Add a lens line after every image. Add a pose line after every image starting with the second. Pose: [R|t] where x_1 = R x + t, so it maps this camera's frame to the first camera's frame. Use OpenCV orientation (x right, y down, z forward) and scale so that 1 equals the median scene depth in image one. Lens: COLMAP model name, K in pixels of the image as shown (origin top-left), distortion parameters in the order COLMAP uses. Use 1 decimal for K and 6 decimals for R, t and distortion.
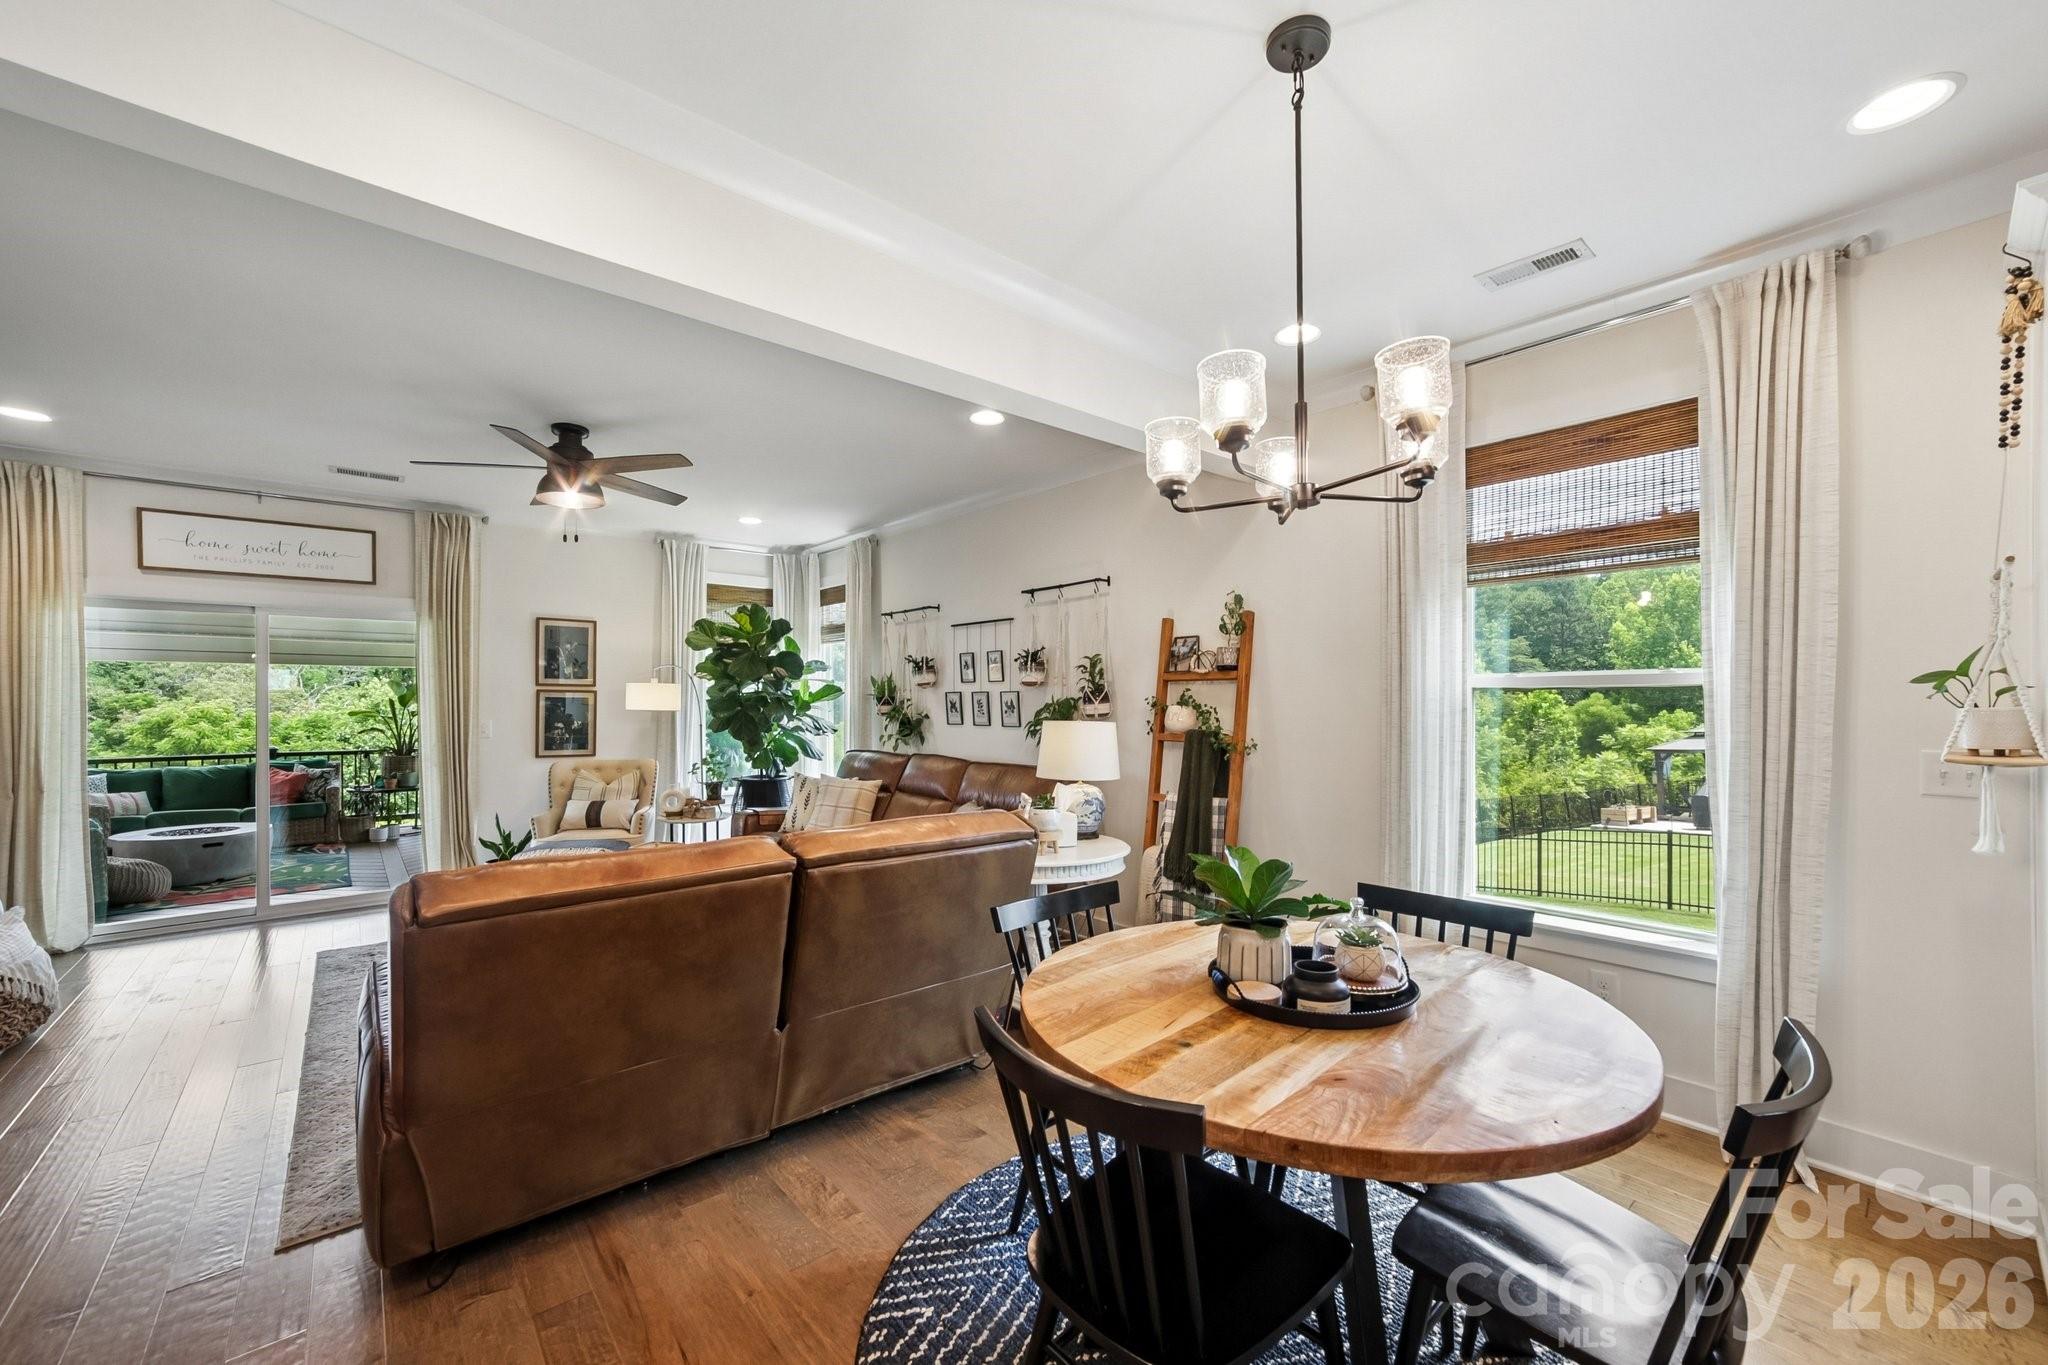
lens RADIAL K [[796.6, 0, 967.1], [0, 796.6, 703.0], [0, 0, 1]] dist [-0.020189, 0.005331]
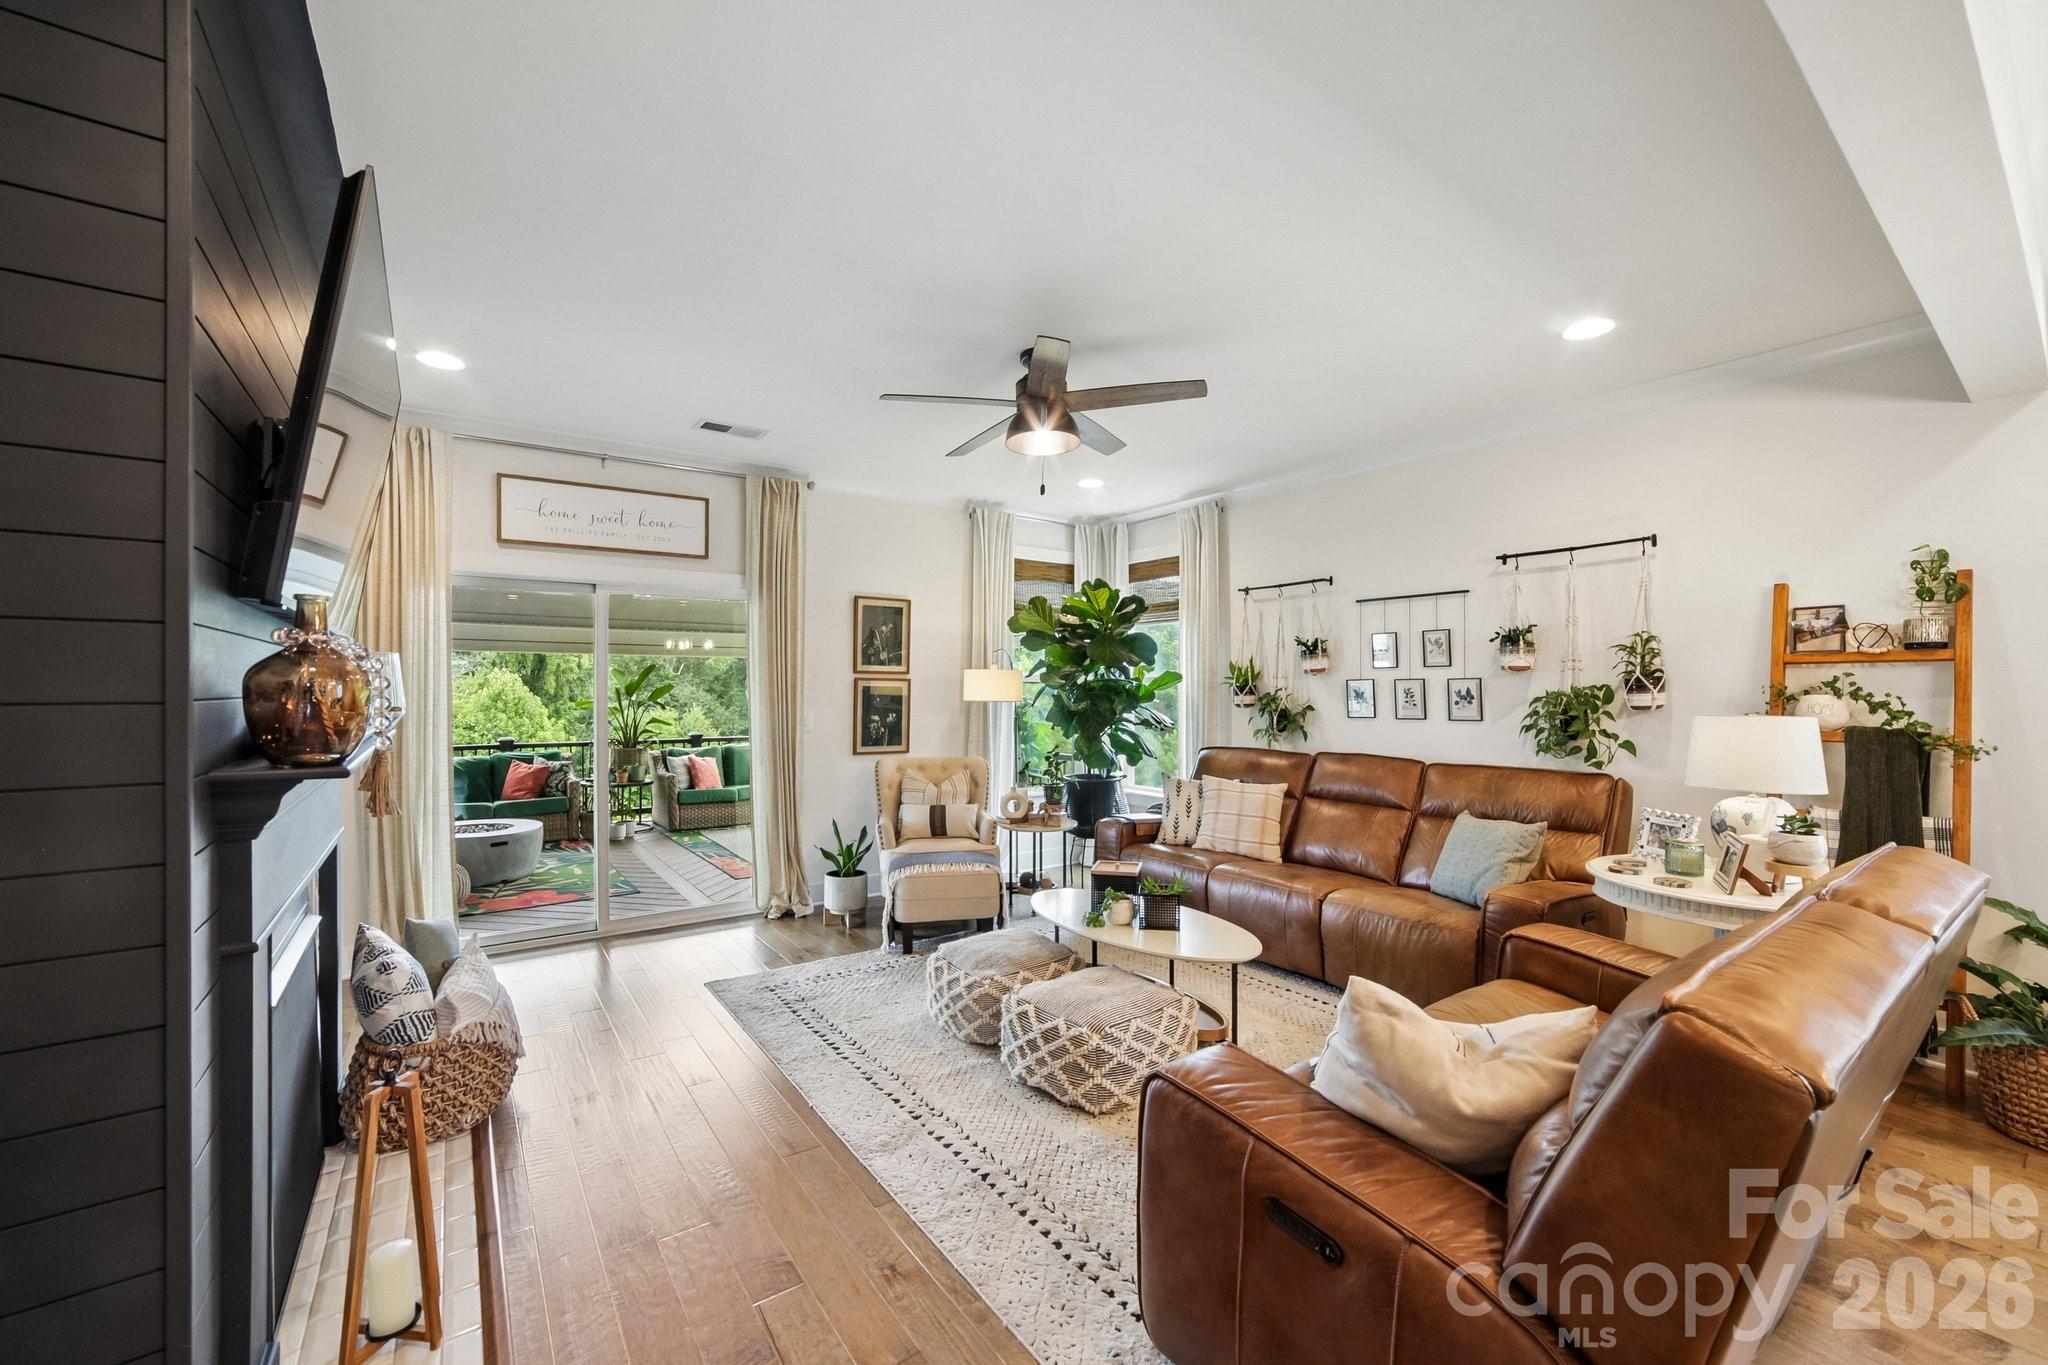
lens RADIAL K [[796.6, 0, 948.8], [0, 796.6, 690.6], [0, 0, 1]] dist [-0.020189, 0.005331]
pose [[0.995198, -0.000234, -0.097883, -0.365531], [-0.000015, 0.999997, -0.002536, -0.000214], [0.097884, 0.002525, 0.995195, 0.125772]]
